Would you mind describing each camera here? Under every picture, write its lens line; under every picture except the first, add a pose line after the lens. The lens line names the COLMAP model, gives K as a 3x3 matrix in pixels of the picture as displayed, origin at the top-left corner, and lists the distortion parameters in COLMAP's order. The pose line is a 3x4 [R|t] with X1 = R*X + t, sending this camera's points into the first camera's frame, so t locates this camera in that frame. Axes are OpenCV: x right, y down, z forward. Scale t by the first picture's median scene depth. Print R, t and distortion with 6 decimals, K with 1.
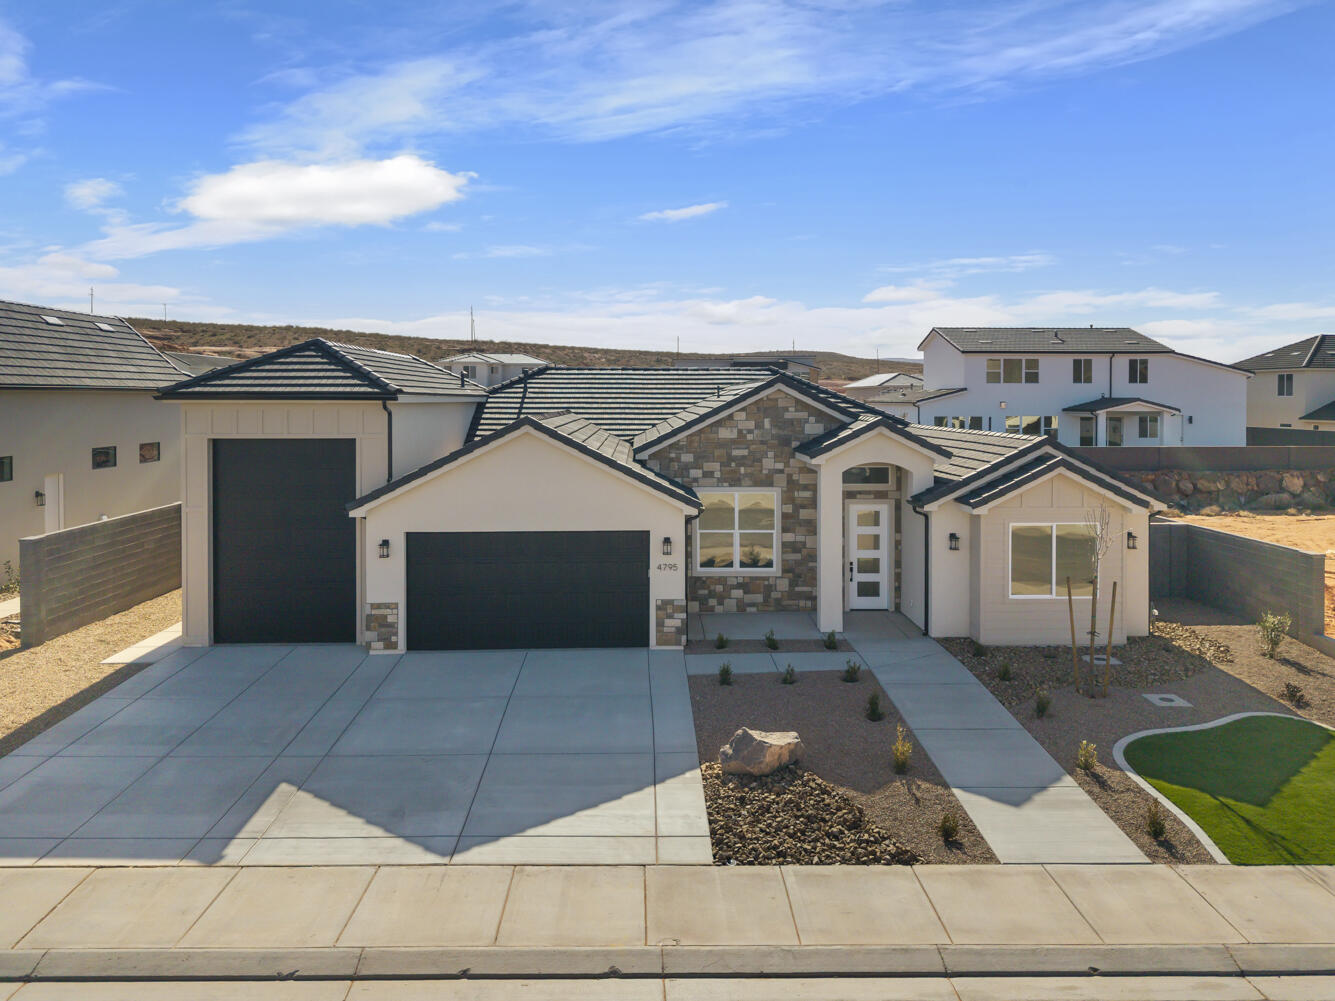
lens RADIAL K [[923.8, 0, 669.7], [0, 923.8, 499.3], [0, 0, 1]] dist [0.016775, -0.010411]
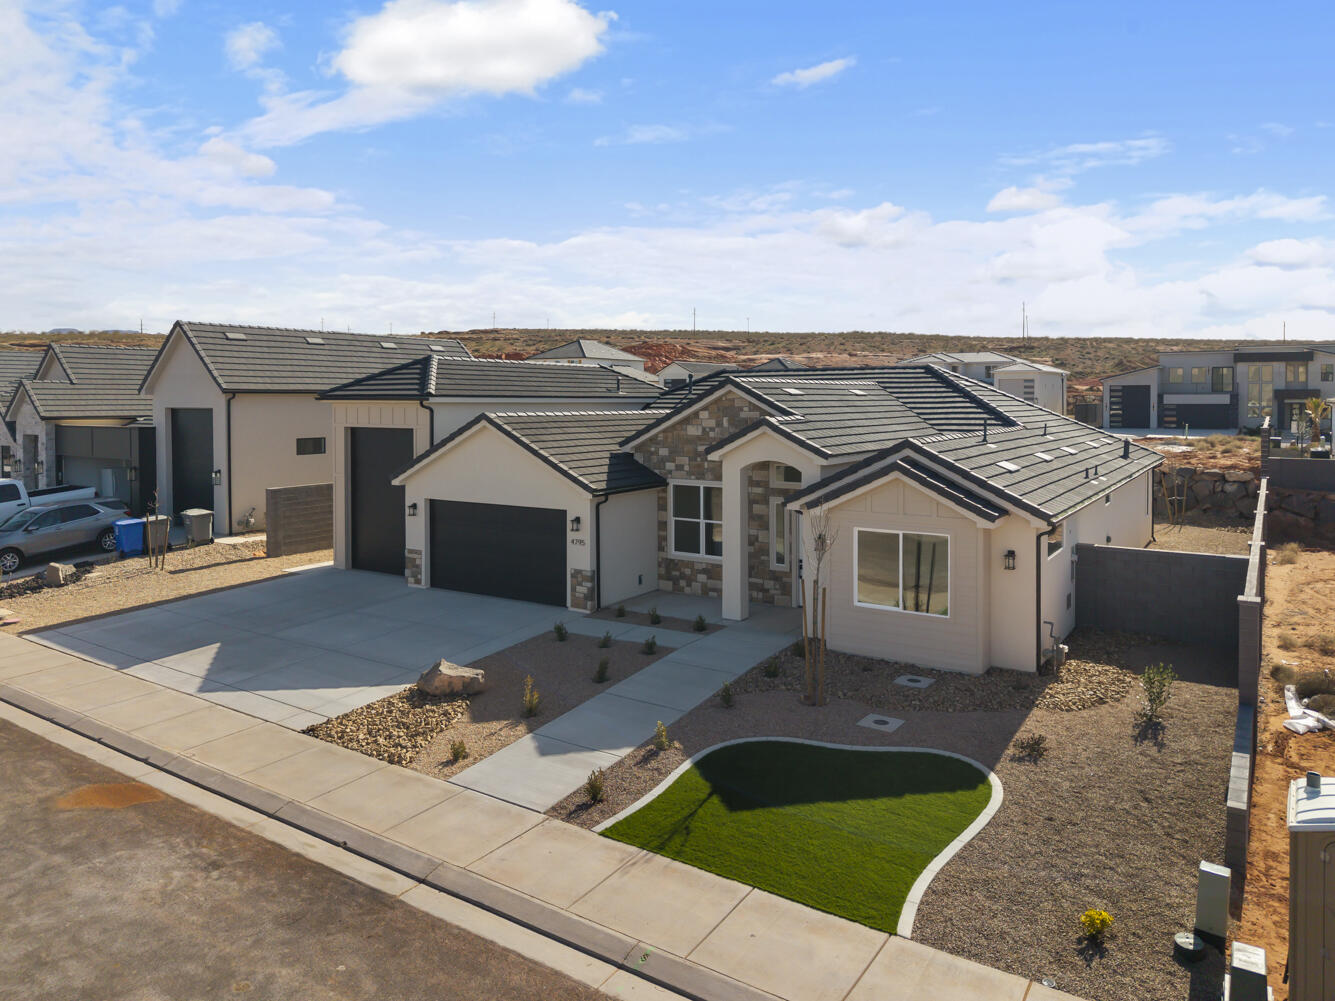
lens RADIAL K [[923.8, 0, 673.4], [0, 923.8, 502.9], [0, 0, 1]] dist [0.016775, -0.010411]
pose [[0.817882, 0.063168, -0.571909, 0.759795], [-0.061599, 0.997856, 0.022121, -0.009550], [0.572080, 0.017136, 0.820019, 0.100594]]
